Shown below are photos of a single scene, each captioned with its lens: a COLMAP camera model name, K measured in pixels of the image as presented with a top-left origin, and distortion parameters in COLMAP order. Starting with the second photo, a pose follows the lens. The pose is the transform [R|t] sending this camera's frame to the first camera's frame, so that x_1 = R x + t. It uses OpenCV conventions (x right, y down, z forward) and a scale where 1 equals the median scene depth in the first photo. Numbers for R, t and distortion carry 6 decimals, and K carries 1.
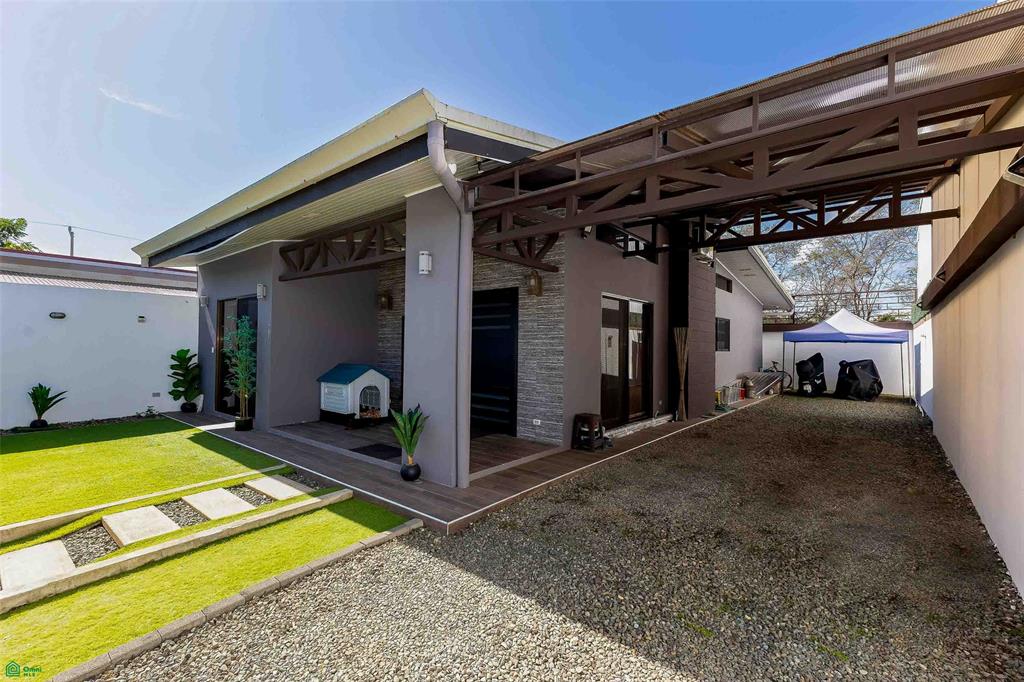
lens RADIAL K [[455.9, 0, 512.0], [0, 455.9, 341.0], [0, 0, 1]] dist [-0.001569, -0.000392]
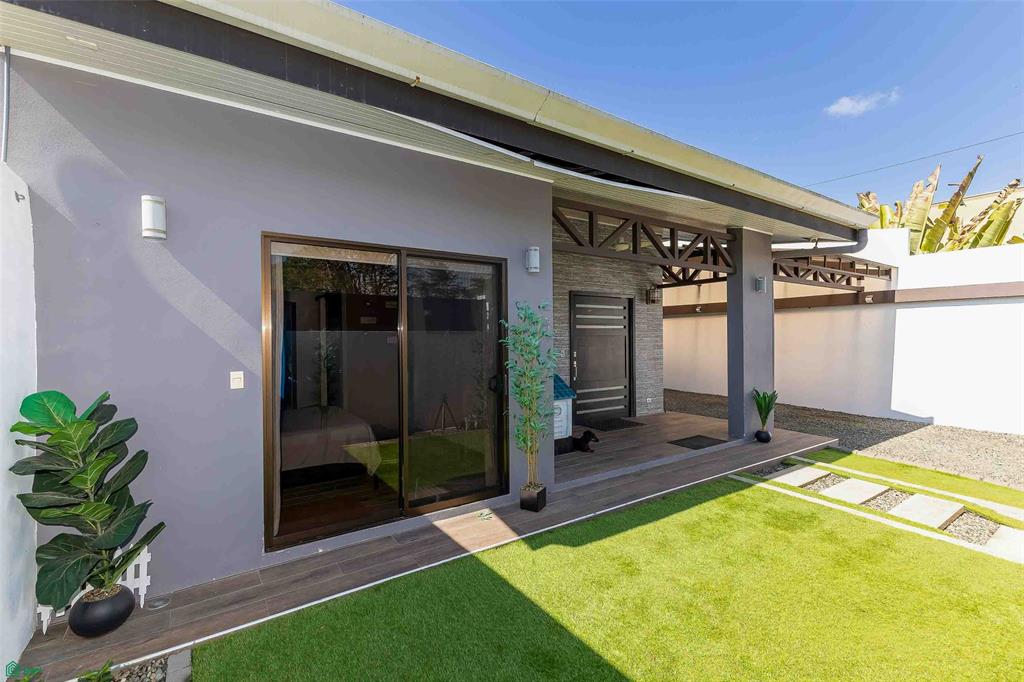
lens RADIAL K [[455.9, 0, 512.0], [0, 455.9, 341.0], [0, 0, 1]] dist [-0.001569, -0.000392]
pose [[0.273907, -0.022937, 0.961483, -1.703172], [0.001404, 0.999724, 0.023449, -0.032789], [-0.961755, -0.005073, 0.273863, 1.318687]]
